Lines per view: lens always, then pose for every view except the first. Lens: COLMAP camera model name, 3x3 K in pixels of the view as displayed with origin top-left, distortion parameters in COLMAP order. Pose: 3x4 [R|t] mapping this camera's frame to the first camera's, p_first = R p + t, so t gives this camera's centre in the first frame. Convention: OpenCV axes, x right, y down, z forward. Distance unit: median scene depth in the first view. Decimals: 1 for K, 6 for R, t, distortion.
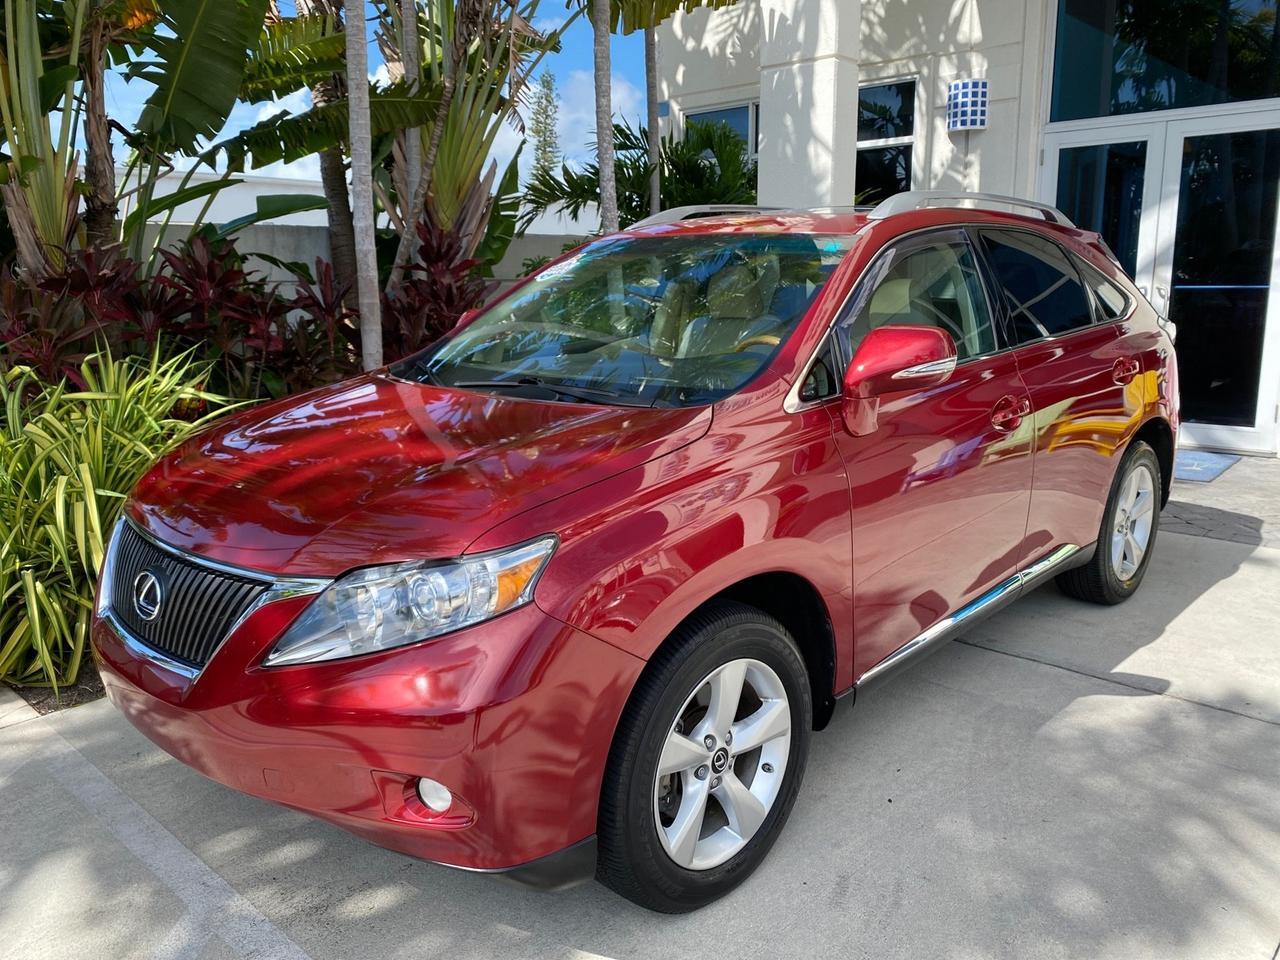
lens RADIAL K [[991.8, 0, 629.3], [0, 991.8, 474.1], [0, 0, 1]] dist [0.016765, -0.020256]
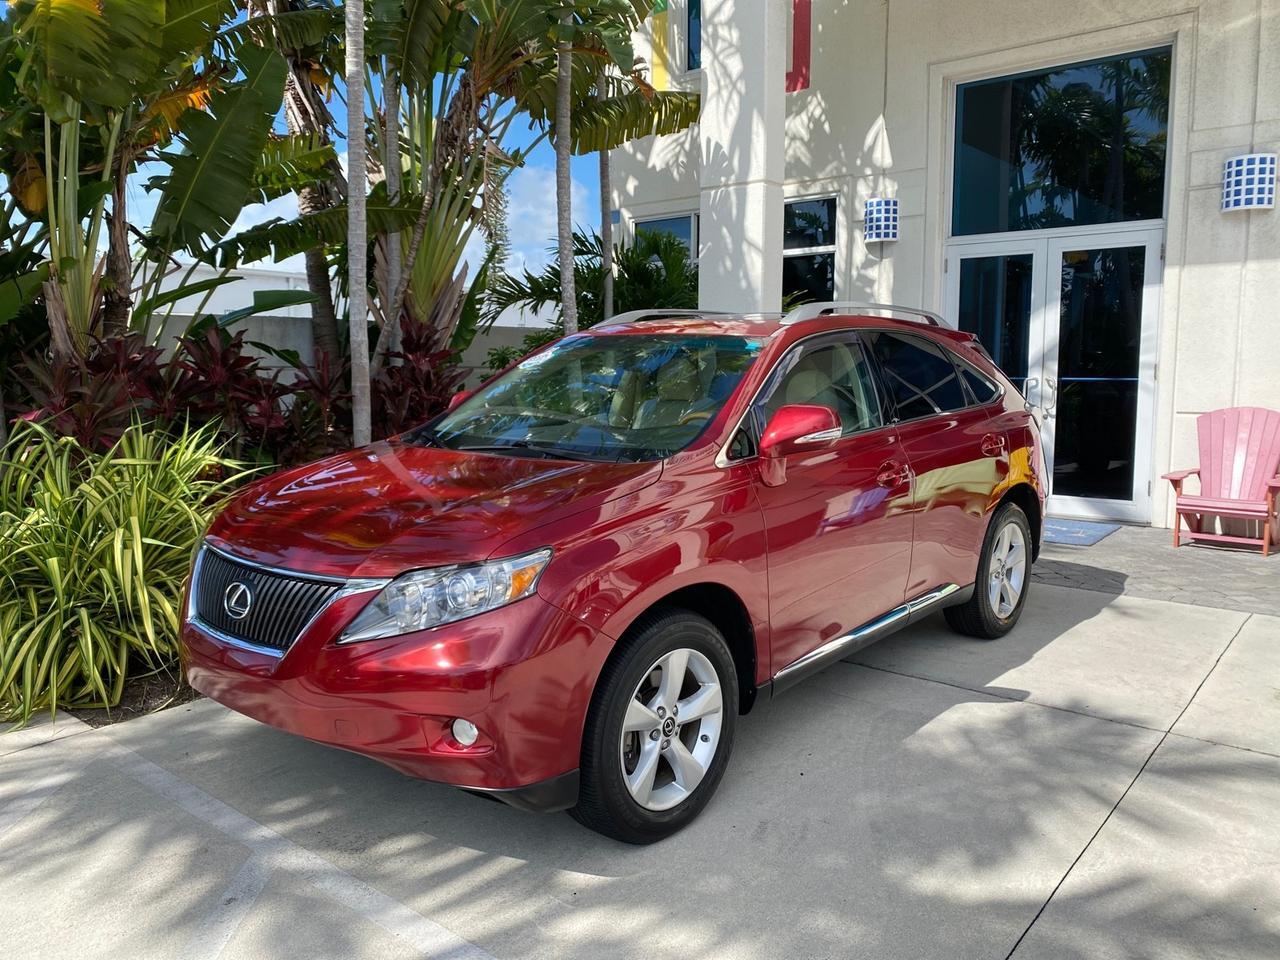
lens RADIAL K [[991.8, 0, 627.8], [0, 991.8, 478.1], [0, 0, 1]] dist [0.016765, -0.020256]
pose [[0.998657, 0.003366, 0.051692, -0.017992], [0.000928, 0.996563, -0.082834, 0.036443], [-0.051793, 0.082771, 0.995222, -0.187439]]
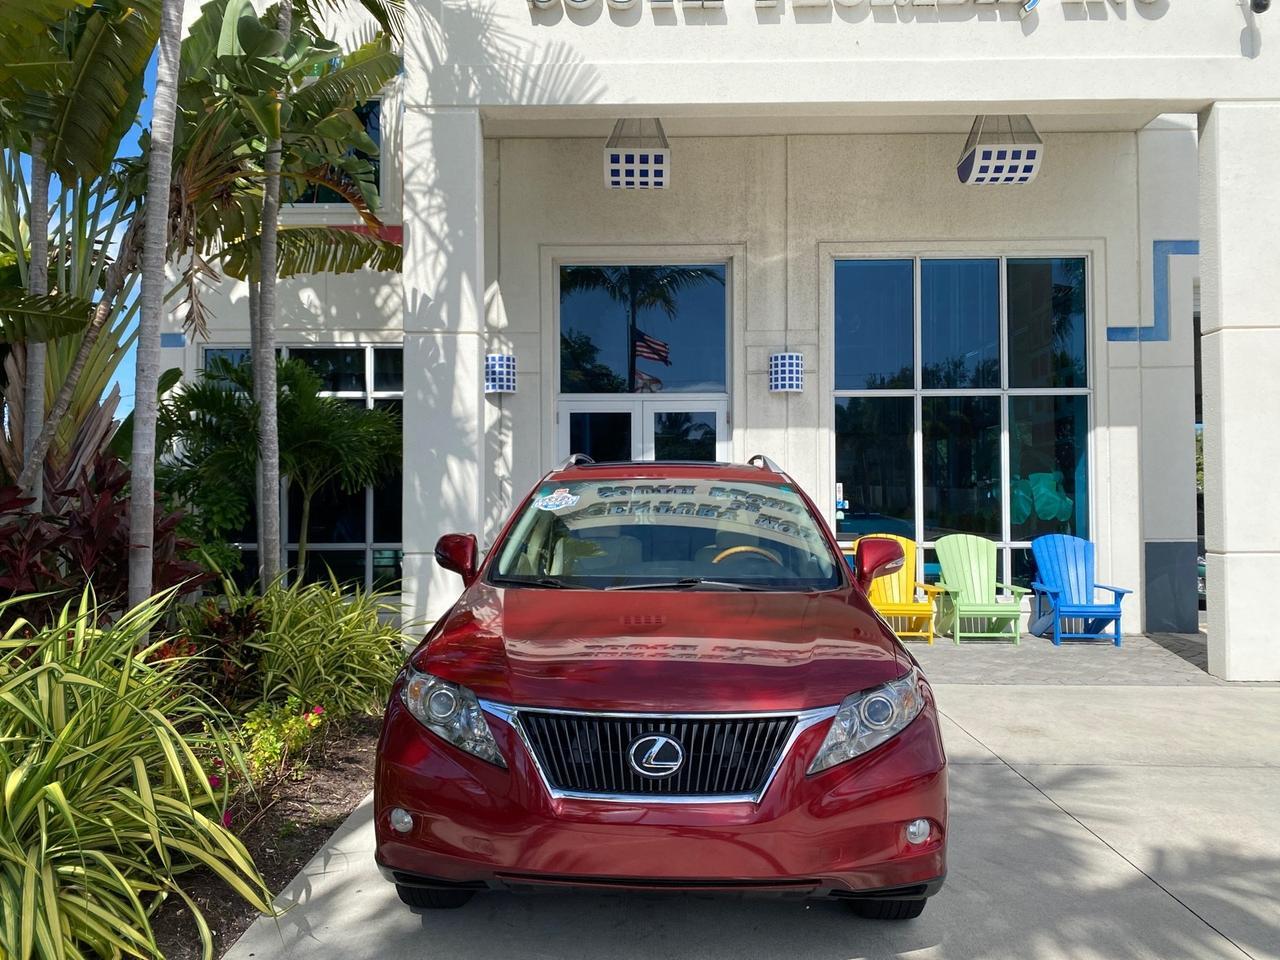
lens RADIAL K [[991.8, 0, 636.4], [0, 991.8, 482.0], [0, 0, 1]] dist [0.016765, -0.020256]
pose [[0.743761, 0.022602, 0.668063, -0.701114], [0.124161, 0.977365, -0.171296, -0.002592], [-0.656813, 0.210350, 0.724119, 0.017740]]
